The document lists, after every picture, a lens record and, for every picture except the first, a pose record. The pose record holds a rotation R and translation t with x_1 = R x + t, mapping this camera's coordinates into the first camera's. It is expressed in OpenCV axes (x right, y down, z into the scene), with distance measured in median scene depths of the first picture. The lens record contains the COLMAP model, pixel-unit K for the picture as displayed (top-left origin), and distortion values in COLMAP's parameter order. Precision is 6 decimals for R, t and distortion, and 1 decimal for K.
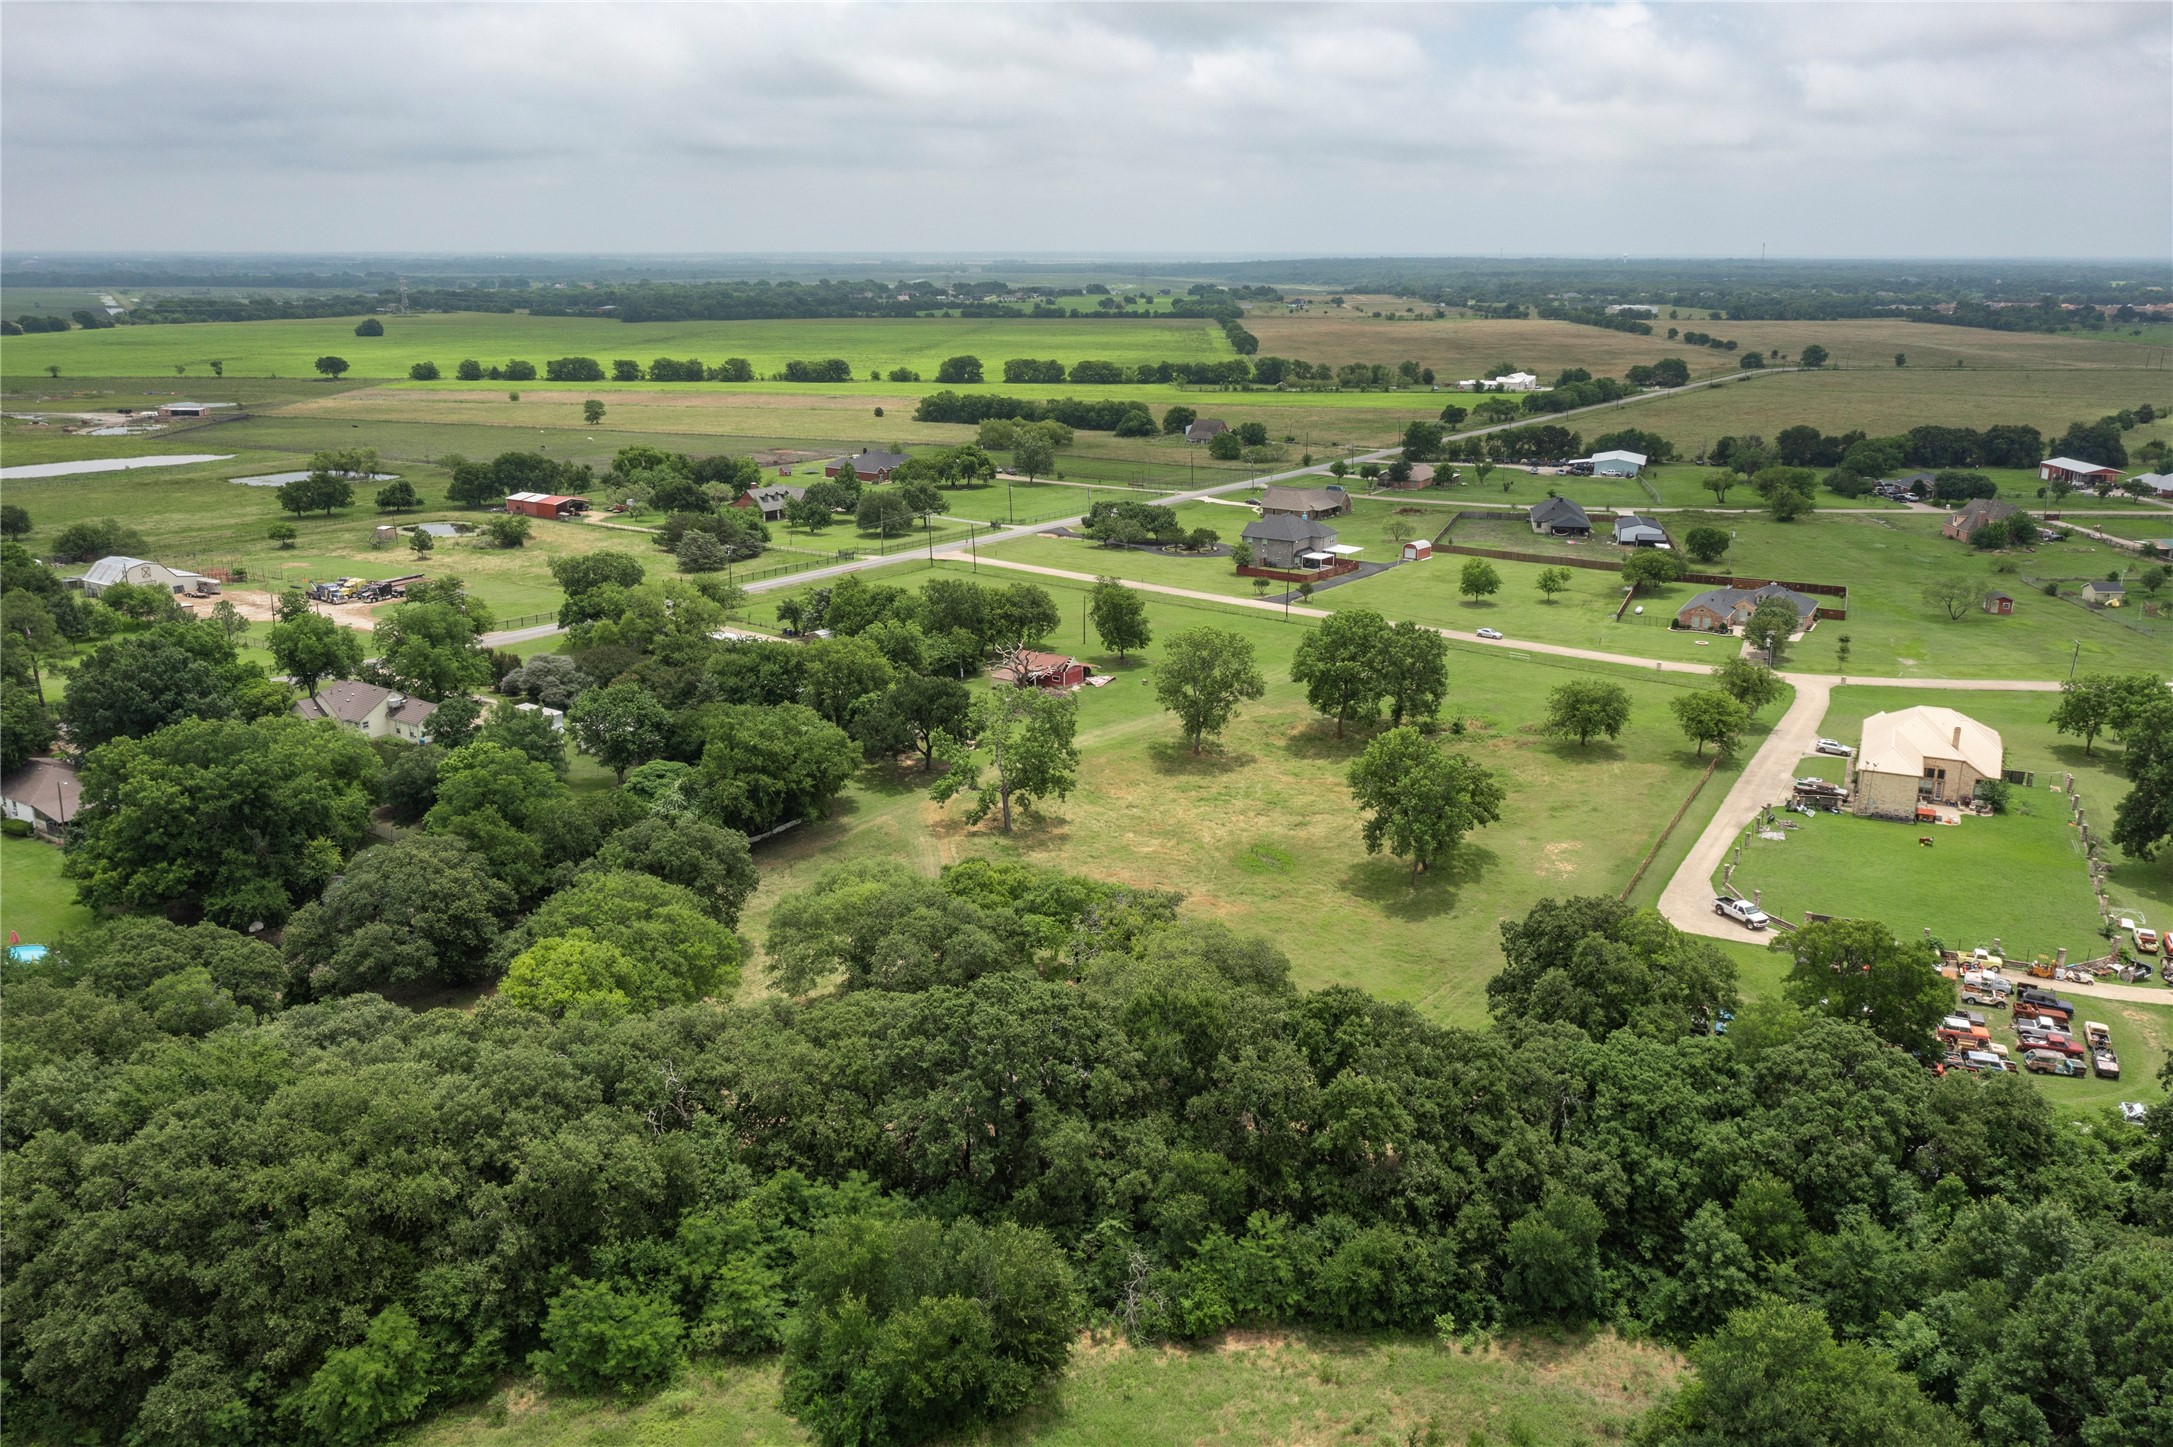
lens RADIAL K [[1714.4, 0, 1092.7], [0, 1714.4, 681.5], [0, 0, 1]] dist [-0.010459, 0.005652]
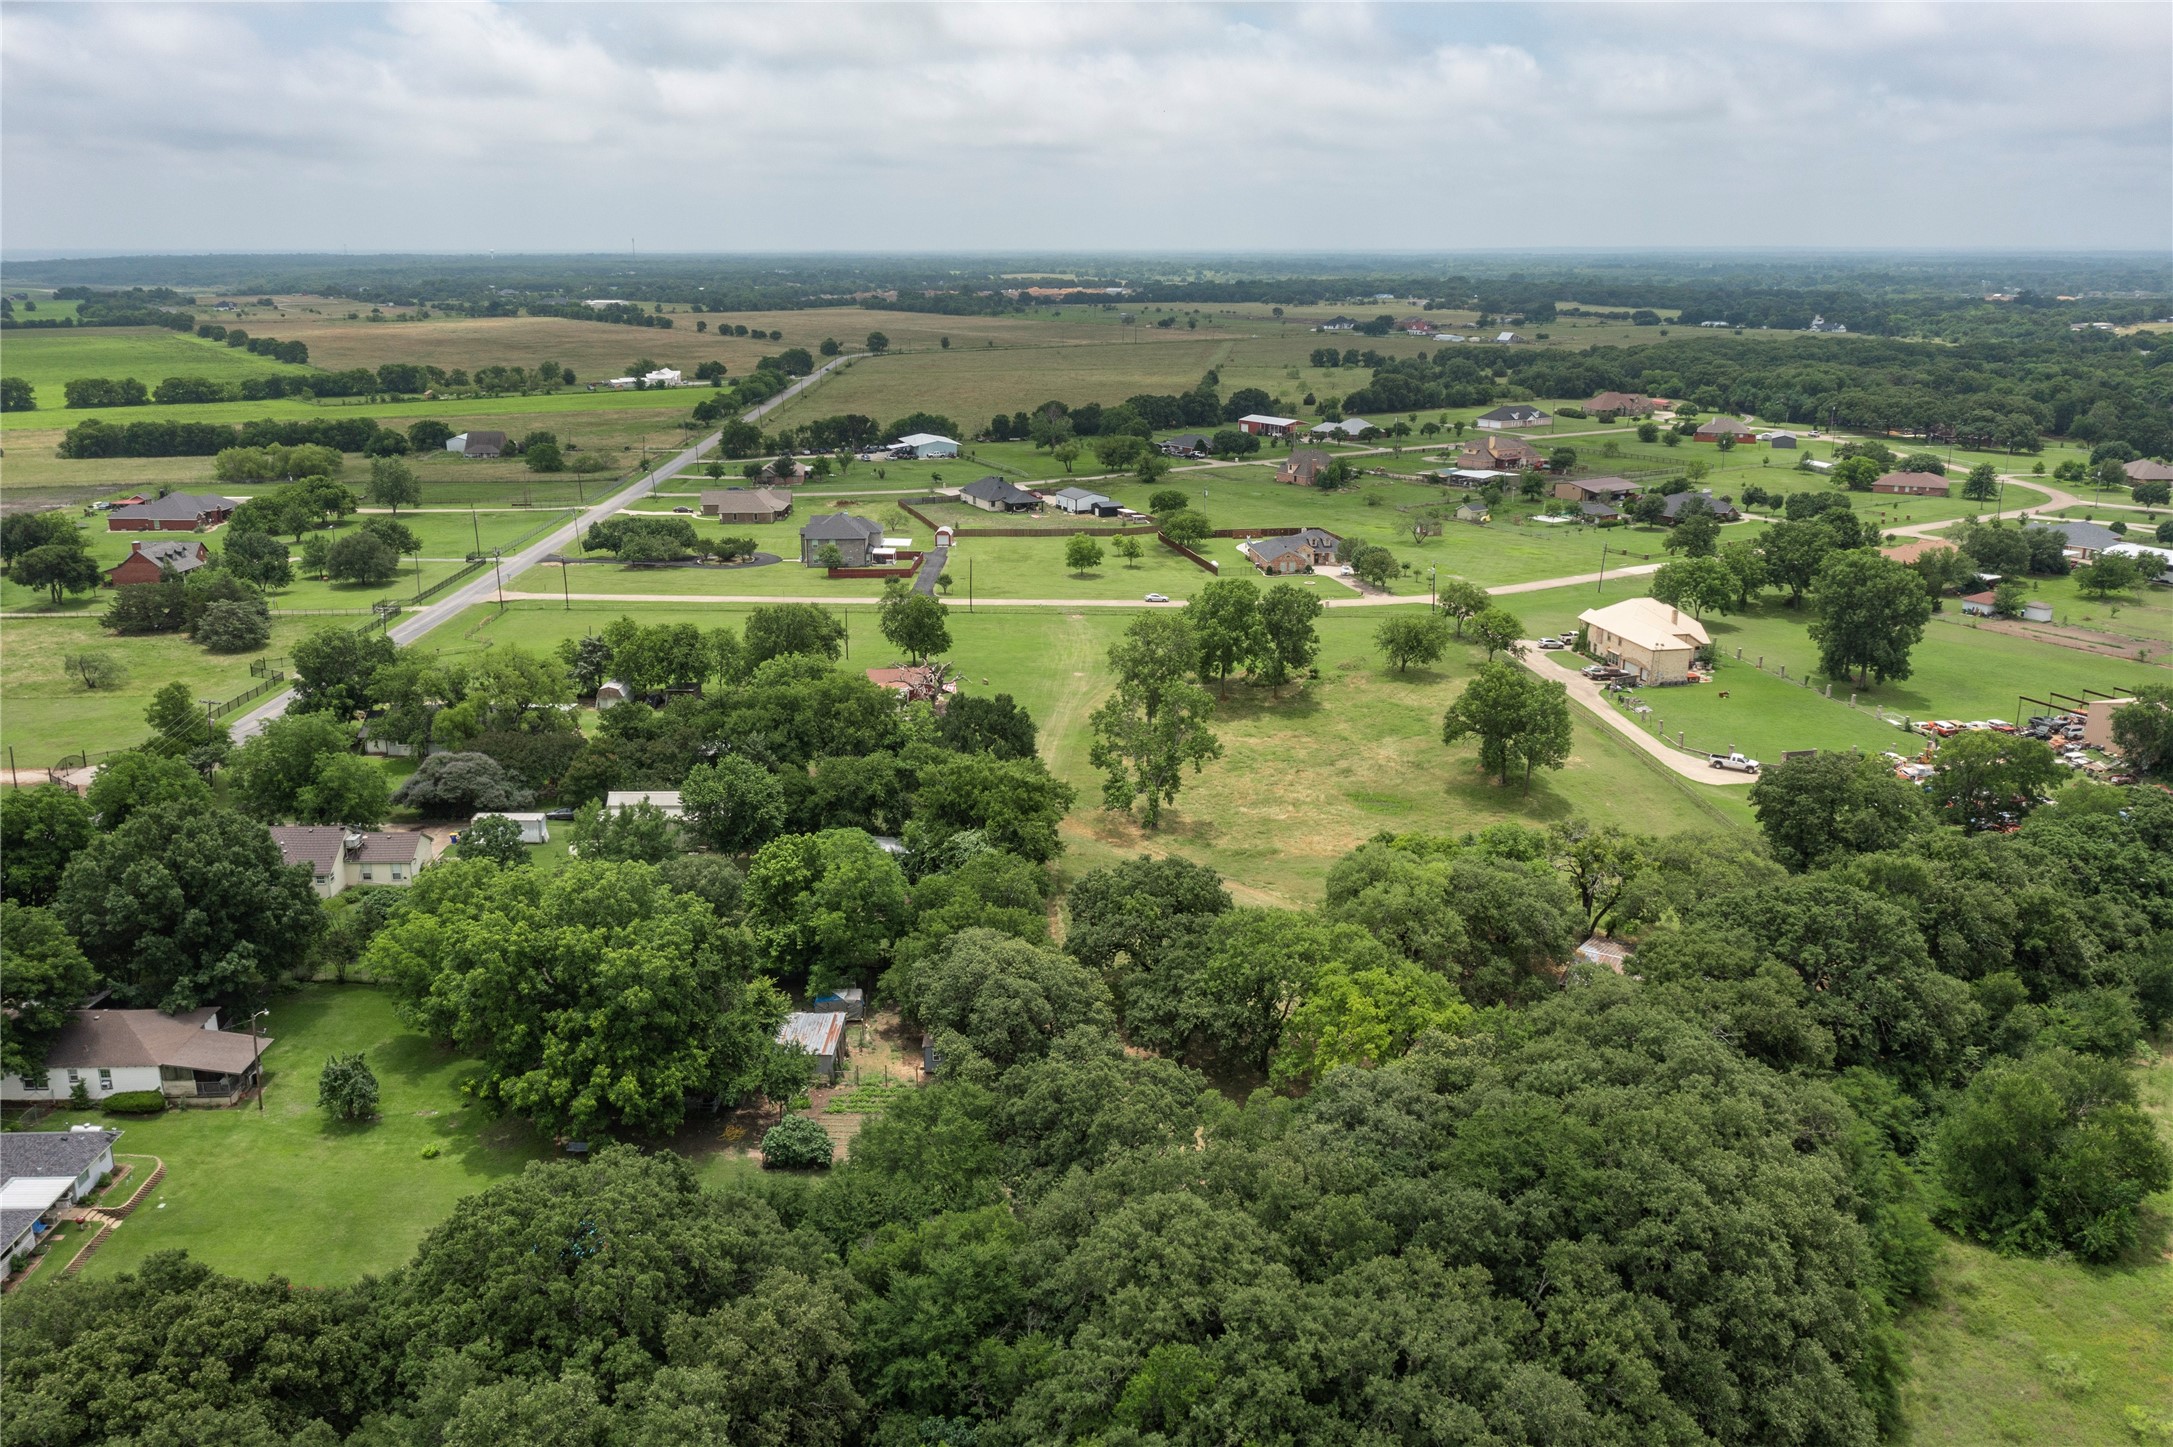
lens RADIAL K [[1716.7, 0, 1086.5], [0, 1716.7, 723.5], [0, 0, 1]] dist [-0.005190, 0.008637]
pose [[0.799242, -0.163164, 0.578437, -0.204790], [0.148774, 0.986201, 0.072620, -0.016181], [-0.582304, 0.028015, 0.812488, 0.067666]]
